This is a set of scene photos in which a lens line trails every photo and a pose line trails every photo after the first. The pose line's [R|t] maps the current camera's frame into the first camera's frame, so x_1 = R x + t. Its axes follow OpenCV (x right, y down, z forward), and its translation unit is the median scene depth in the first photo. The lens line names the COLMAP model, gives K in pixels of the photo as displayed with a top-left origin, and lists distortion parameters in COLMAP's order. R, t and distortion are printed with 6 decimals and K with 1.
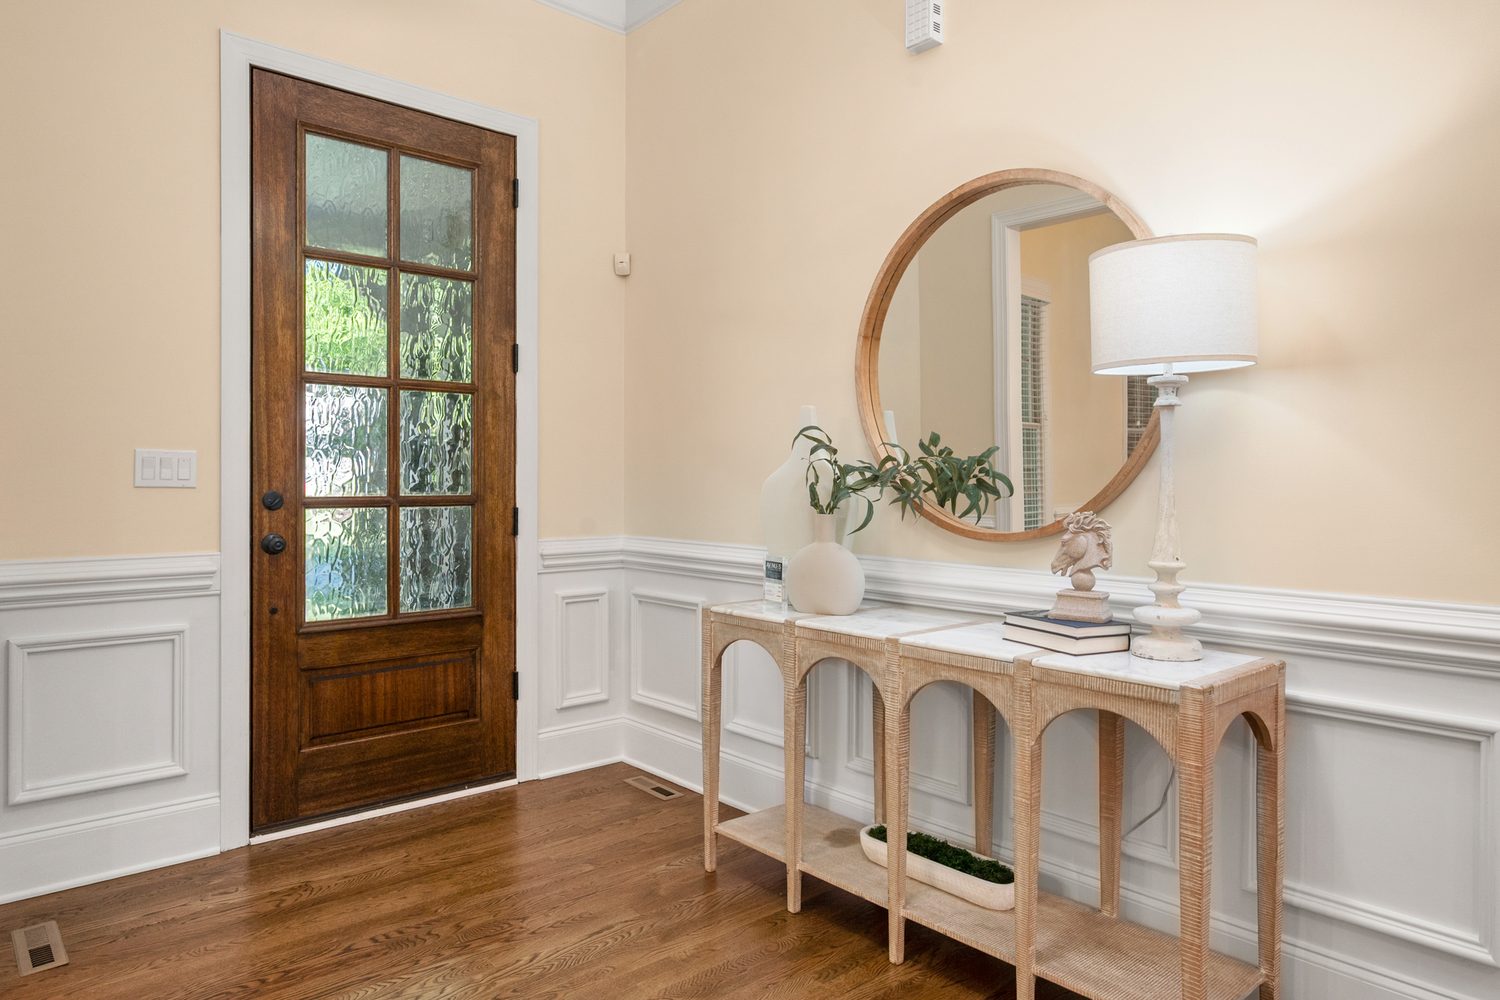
lens RADIAL K [[960.2, 0, 755.6], [0, 960.2, 481.7], [0, 0, 1]] dist [0.004470, 0.002045]
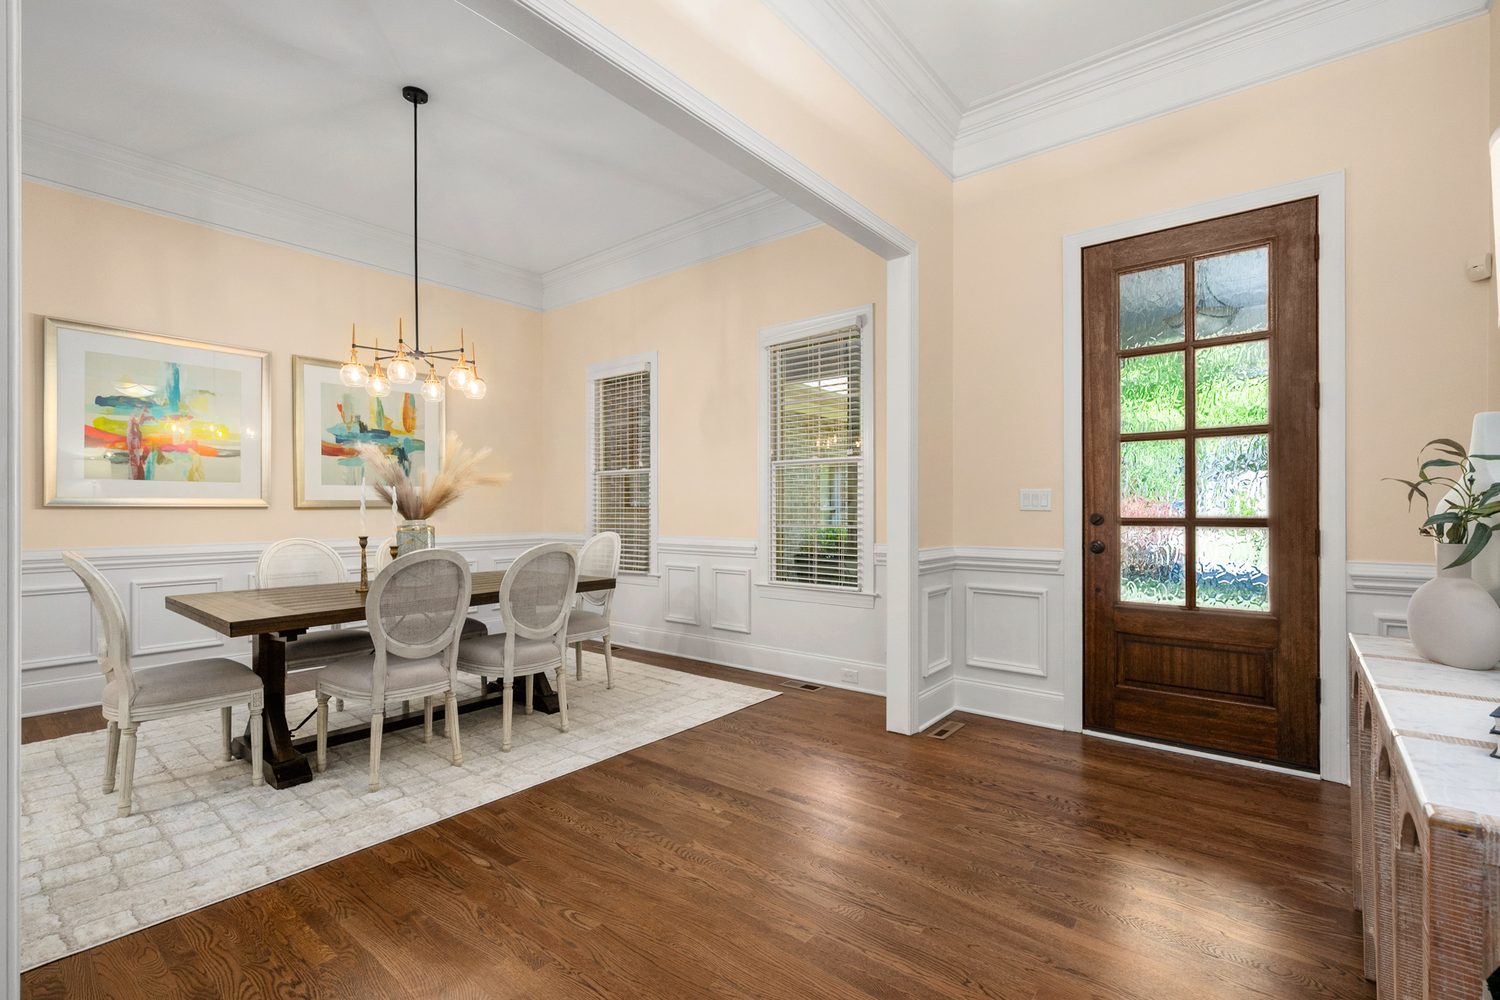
lens RADIAL K [[662.0, 0, 756.1], [0, 662.0, 513.5], [0, 0, 1]] dist [0.000083, -0.000163]
pose [[0.167615, 0.002193, -0.985850, 0.453427], [-0.002207, 0.999996, 0.001849, 0.009347], [0.985850, 0.001866, 0.167619, 0.266175]]
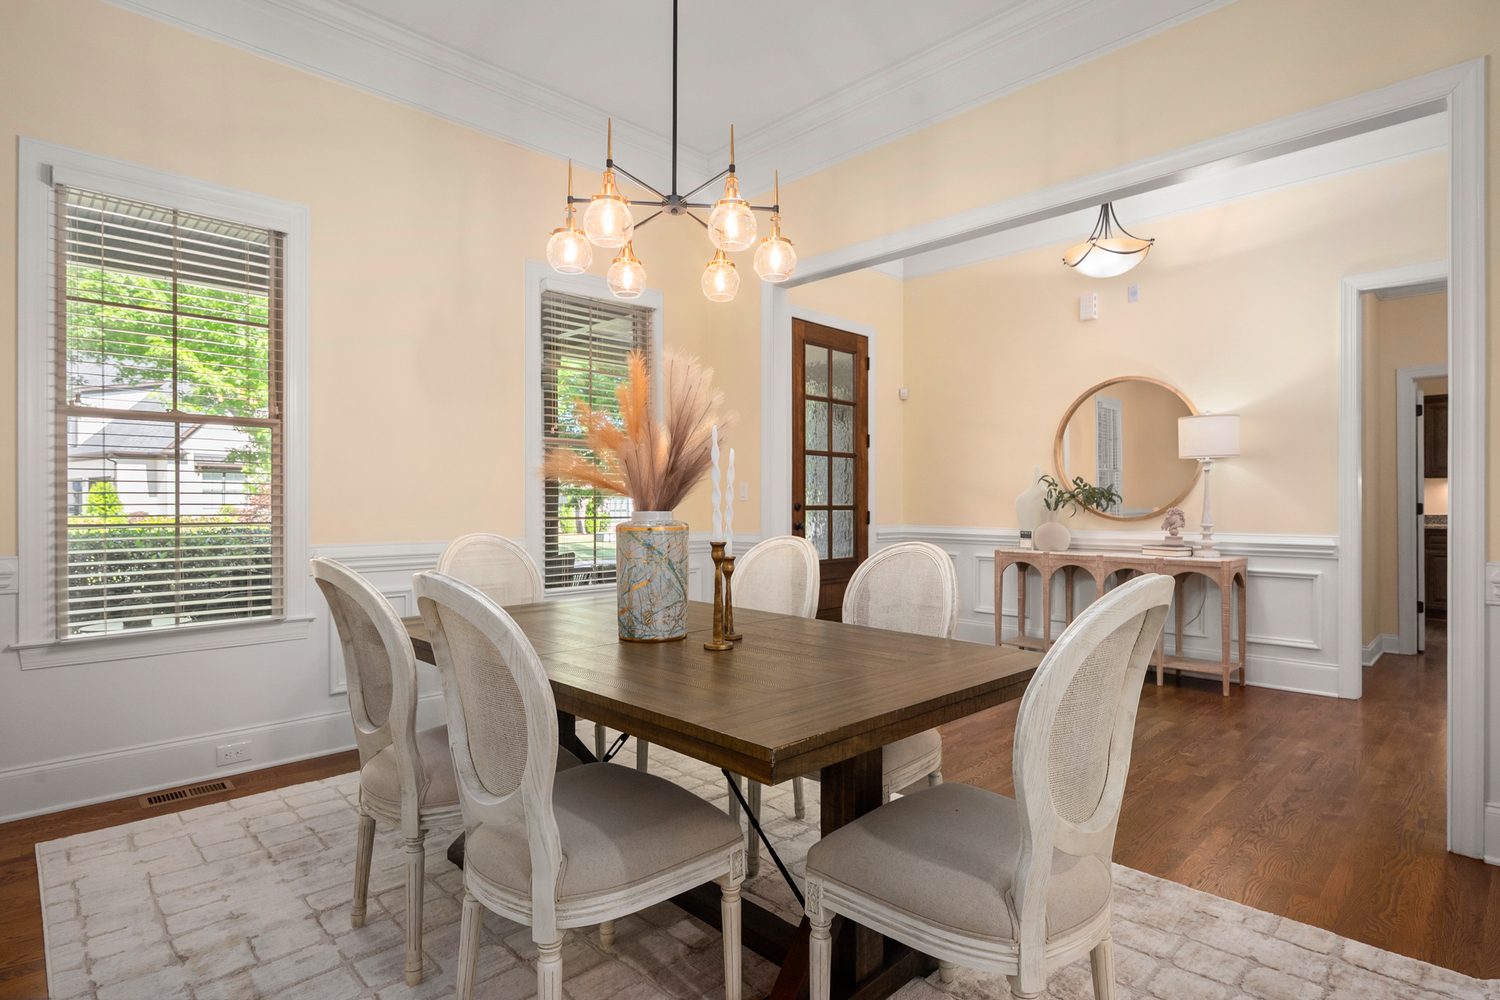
lens RADIAL K [[785.8, 0, 750.0], [0, 785.8, 500.0], [0, 0, 1]] dist [-0.001352, -0.000233]
pose [[0.999008, 0.000084, 0.044524, -0.673344], [0.000222, 0.999976, -0.006871, 0.016962], [-0.044524, 0.006875, 0.998985, -0.832296]]
